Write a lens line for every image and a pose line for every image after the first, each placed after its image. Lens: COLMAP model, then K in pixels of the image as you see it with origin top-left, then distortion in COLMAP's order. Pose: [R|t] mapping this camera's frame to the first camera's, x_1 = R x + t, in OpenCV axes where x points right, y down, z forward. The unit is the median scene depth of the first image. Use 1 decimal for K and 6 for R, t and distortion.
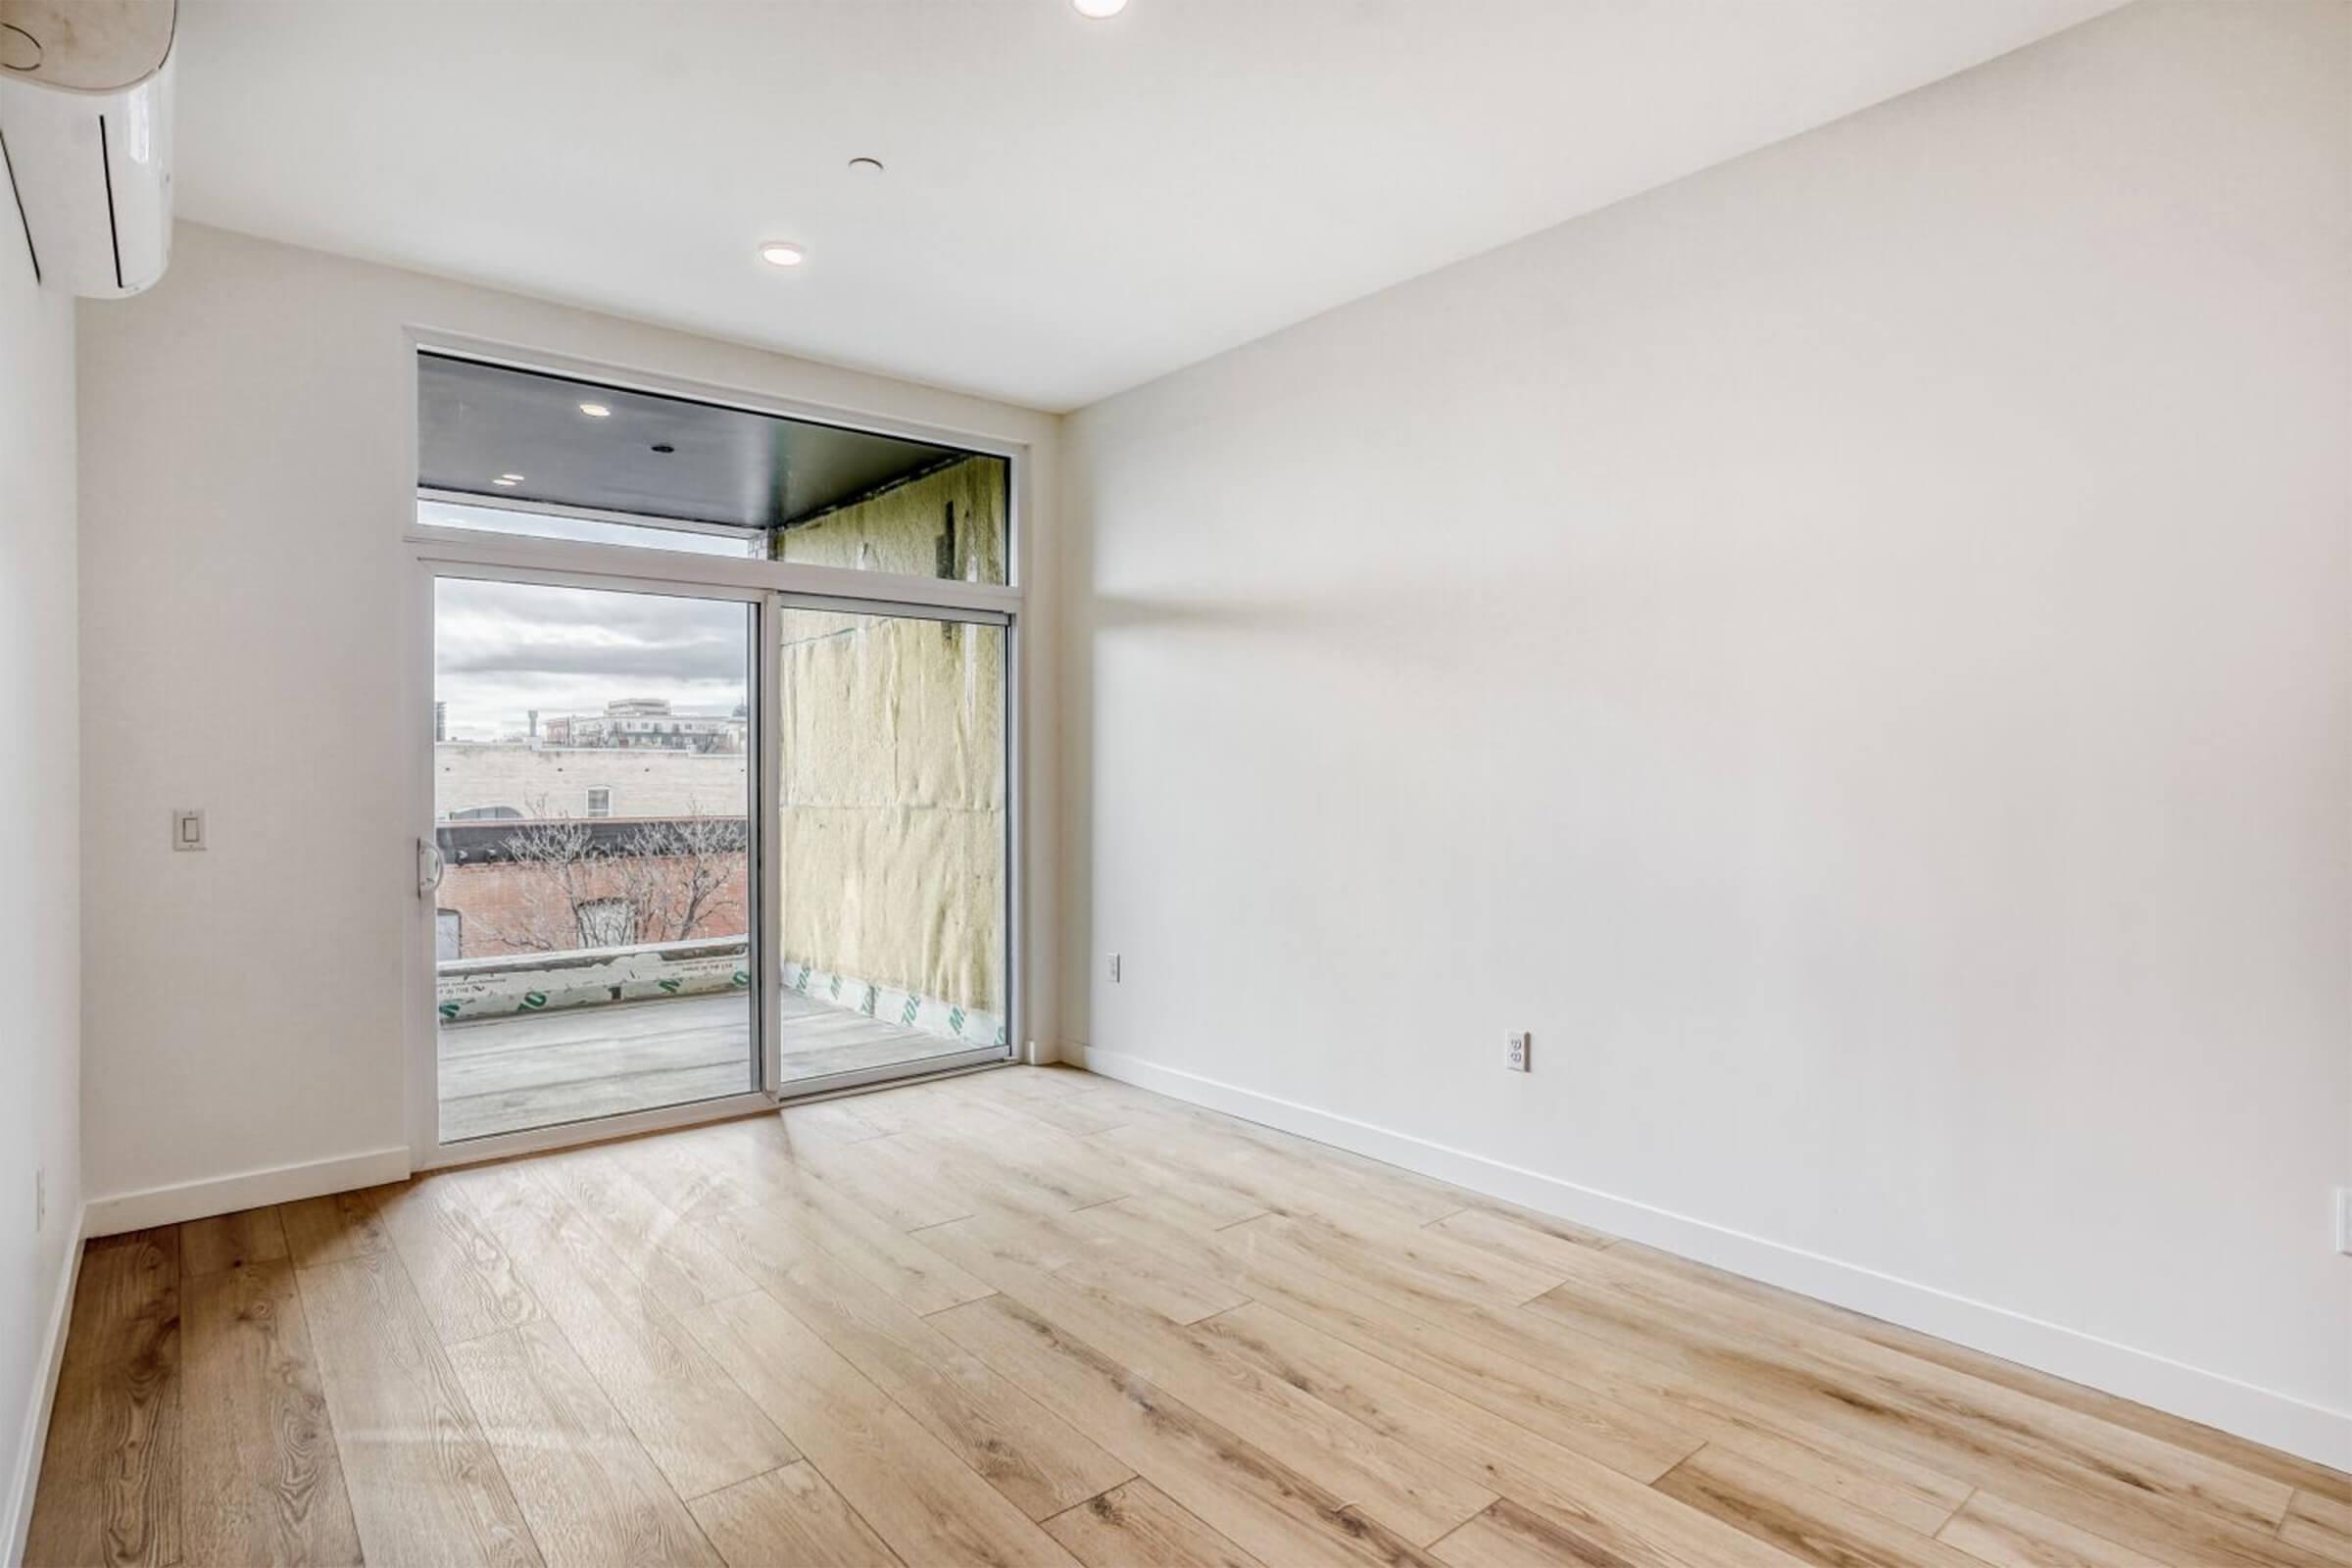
lens RADIAL K [[1221.4, 0, 1174.7], [0, 1221.4, 774.6], [0, 0, 1]] dist [-0.060449, 0.035424]
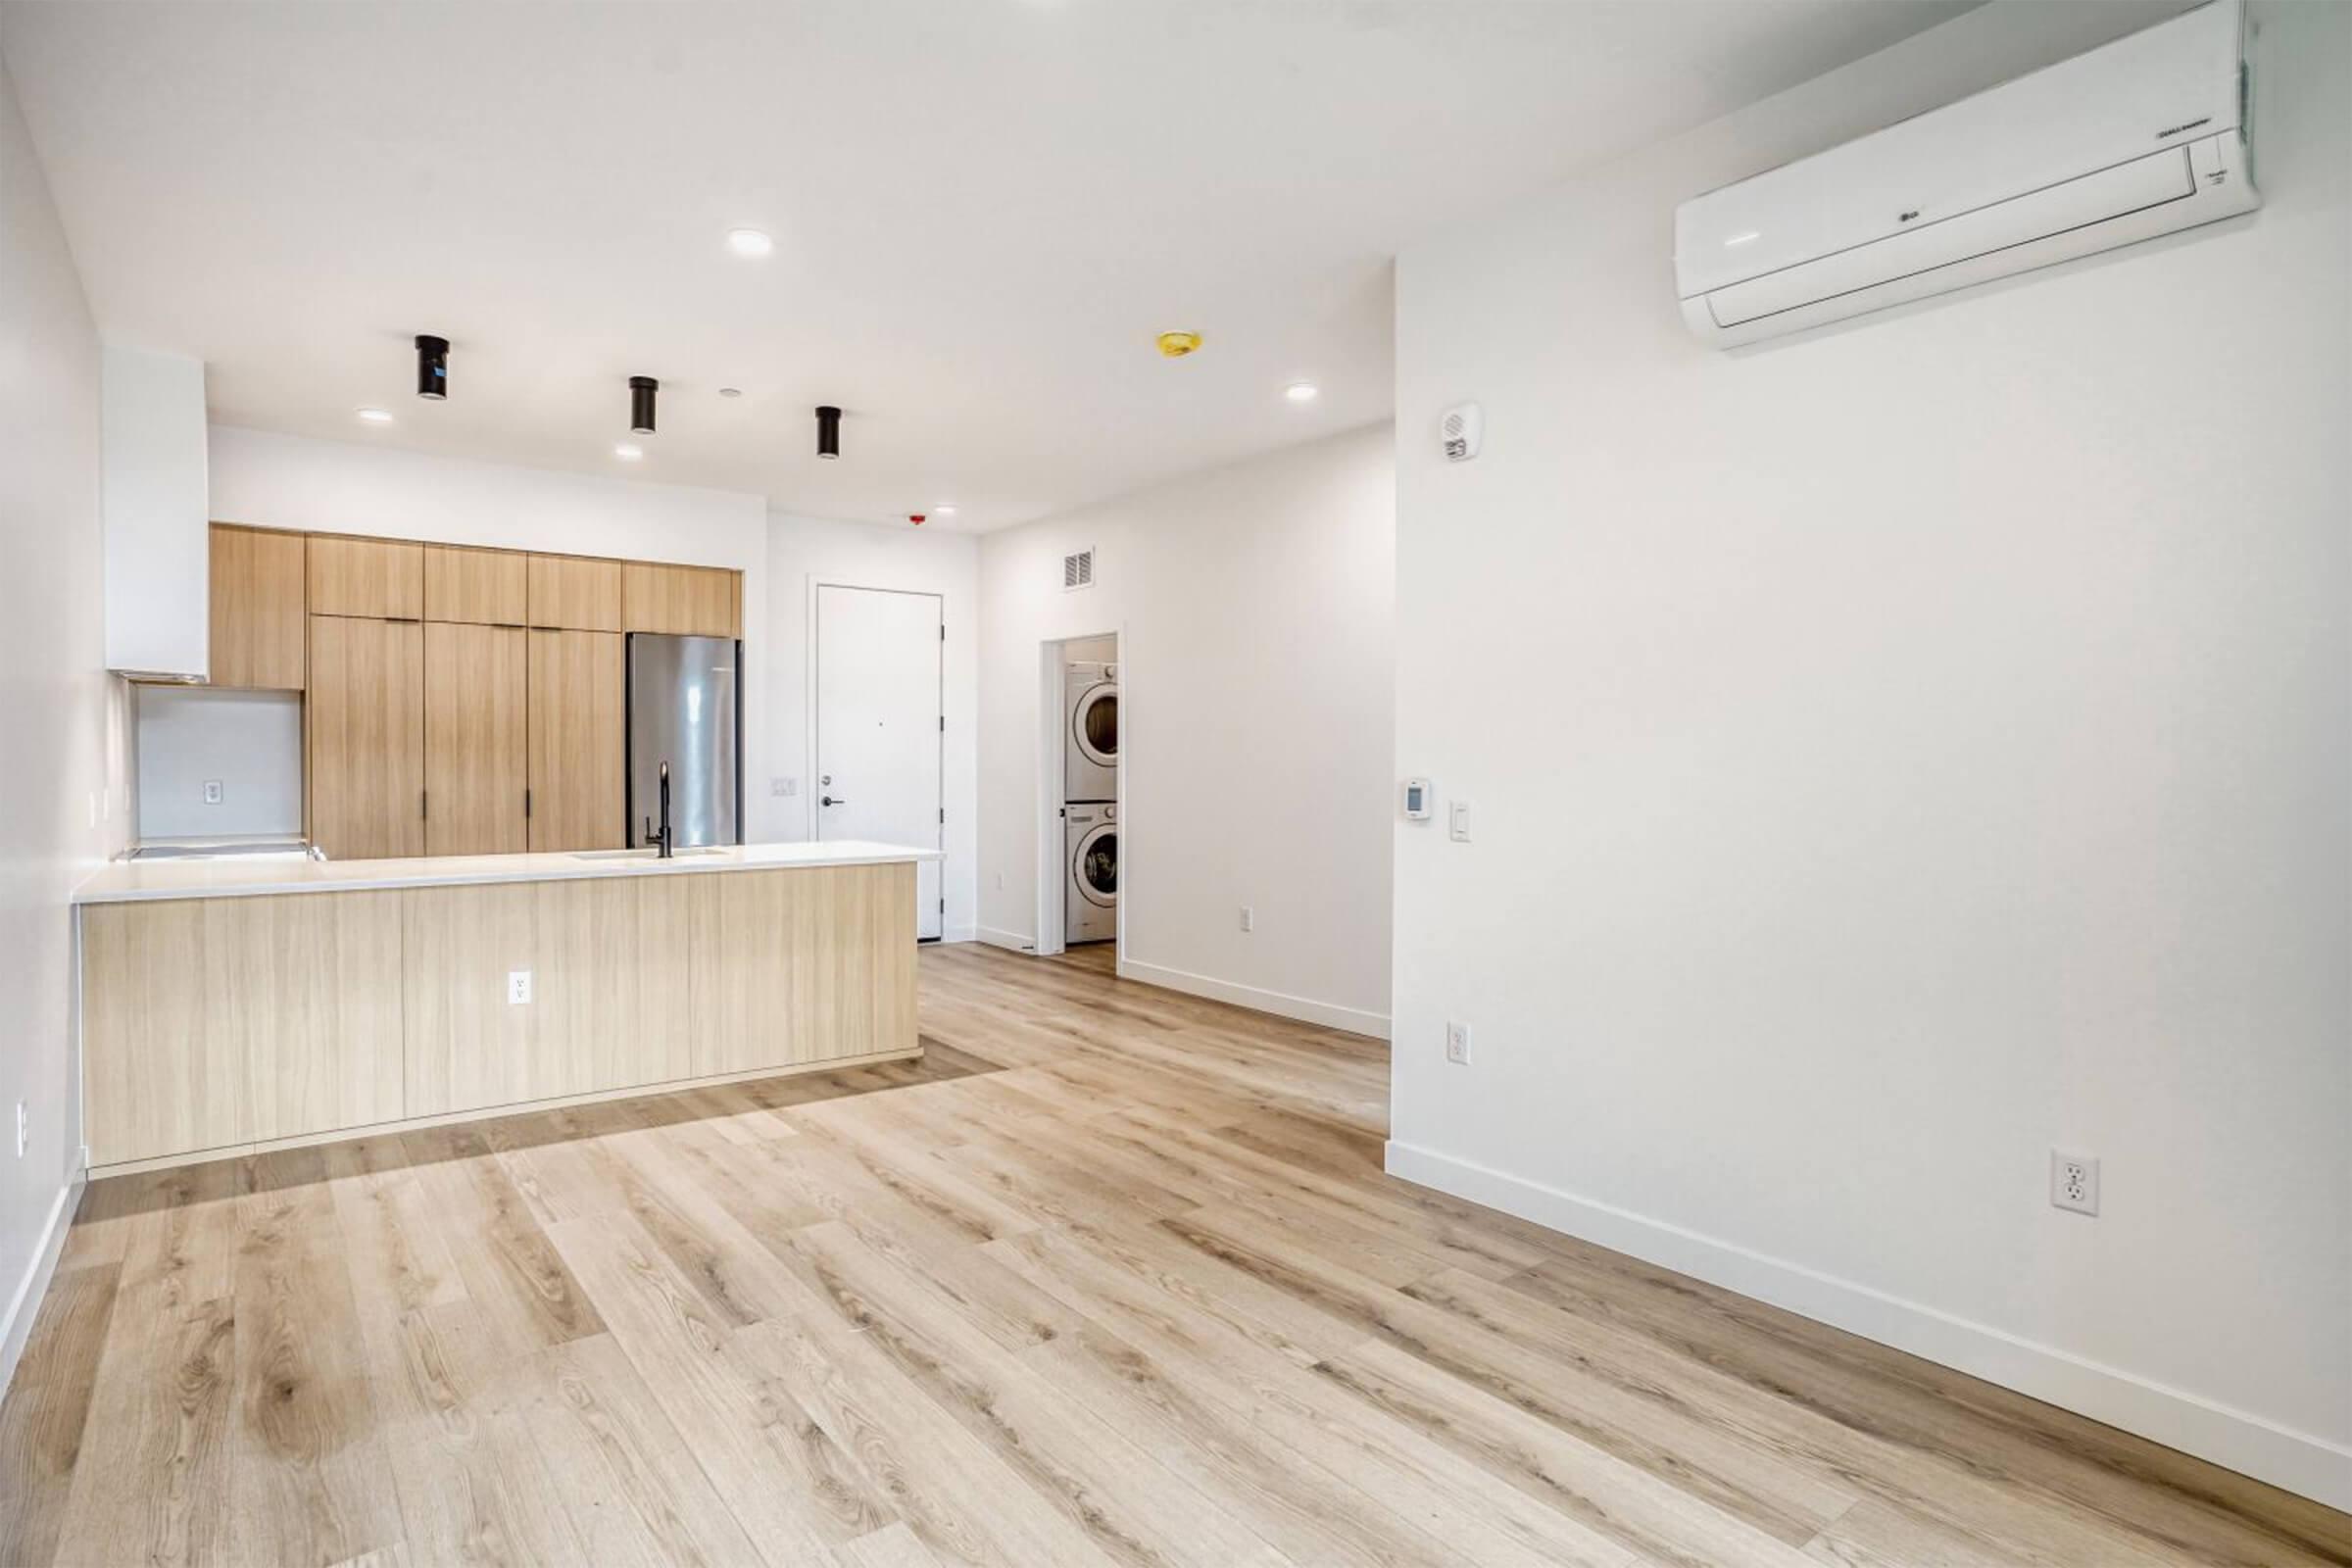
lens RADIAL K [[1221.4, 0, 1174.7], [0, 1221.4, 774.6], [0, 0, 1]] dist [-0.060449, 0.035424]
pose [[-0.999381, -0.003621, 0.034984, -0.208850], [-0.002965, 0.999819, 0.018791, -0.010714], [-0.035046, 0.018675, -0.999211, 1.977554]]
